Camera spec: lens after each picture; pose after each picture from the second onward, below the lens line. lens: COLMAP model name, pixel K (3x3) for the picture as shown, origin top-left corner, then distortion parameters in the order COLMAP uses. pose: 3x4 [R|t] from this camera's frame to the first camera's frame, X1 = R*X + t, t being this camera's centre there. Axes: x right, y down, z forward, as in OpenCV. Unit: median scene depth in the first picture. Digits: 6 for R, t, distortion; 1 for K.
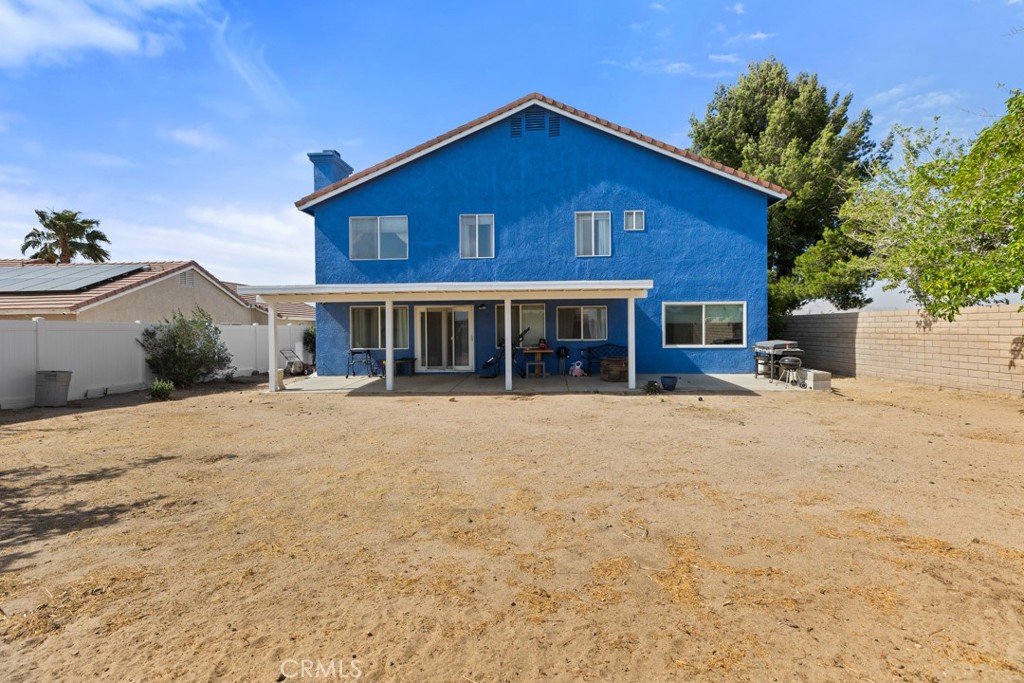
lens RADIAL K [[472.0, 0, 539.7], [0, 472.0, 328.9], [0, 0, 1]] dist [0.002447, 0.001531]
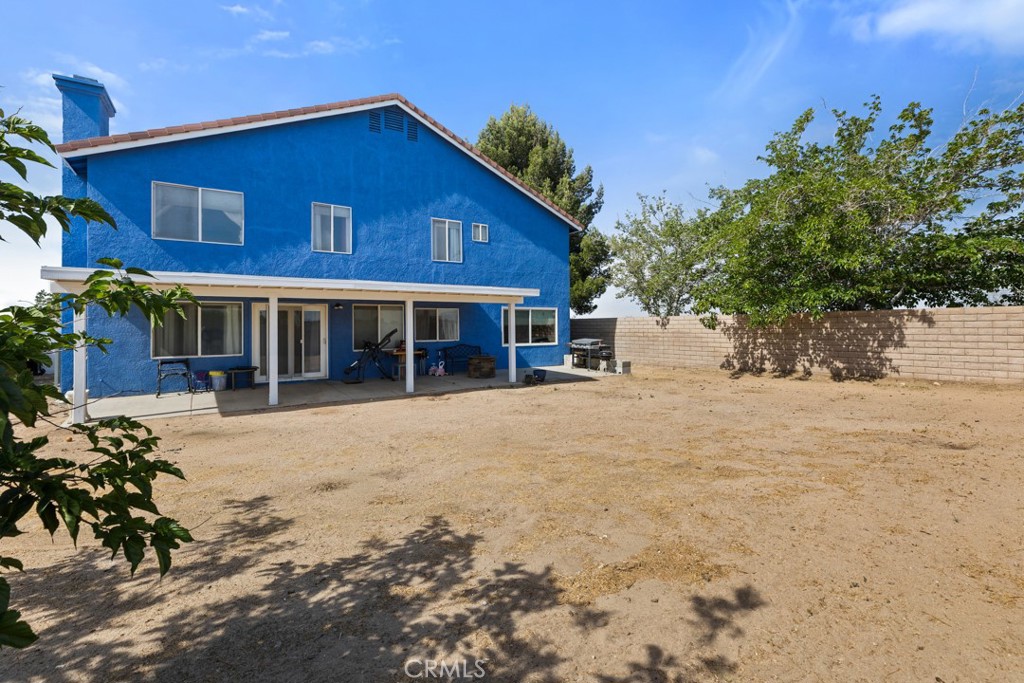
lens RADIAL K [[472.0, 0, 527.0], [0, 472.0, 317.0], [0, 0, 1]] dist [0.002447, 0.001531]
pose [[0.794558, 0.014861, 0.607006, -0.386210], [0.000909, 0.999670, -0.025664, -0.001969], [-0.607187, 0.020943, 0.794283, 0.050025]]
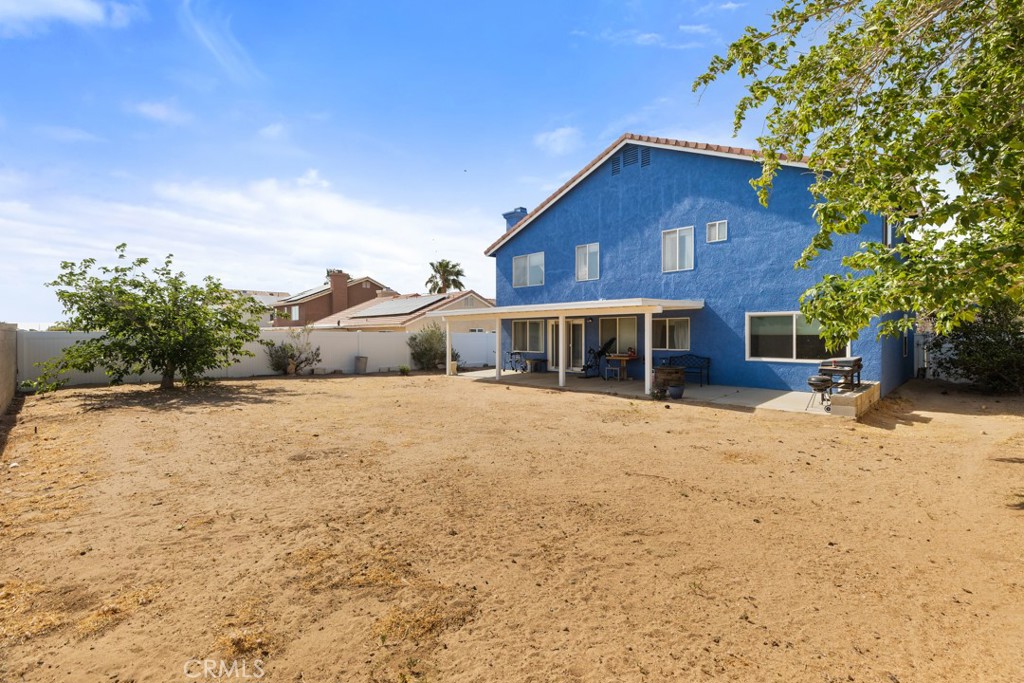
lens RADIAL K [[472.0, 0, 514.7], [0, 472.0, 332.7], [0, 0, 1]] dist [0.002447, 0.001531]
pose [[0.729344, 0.005635, -0.684124, 0.571413], [-0.004206, 0.999984, 0.003753, -0.017605], [0.684134, 0.000140, 0.729356, -0.023018]]
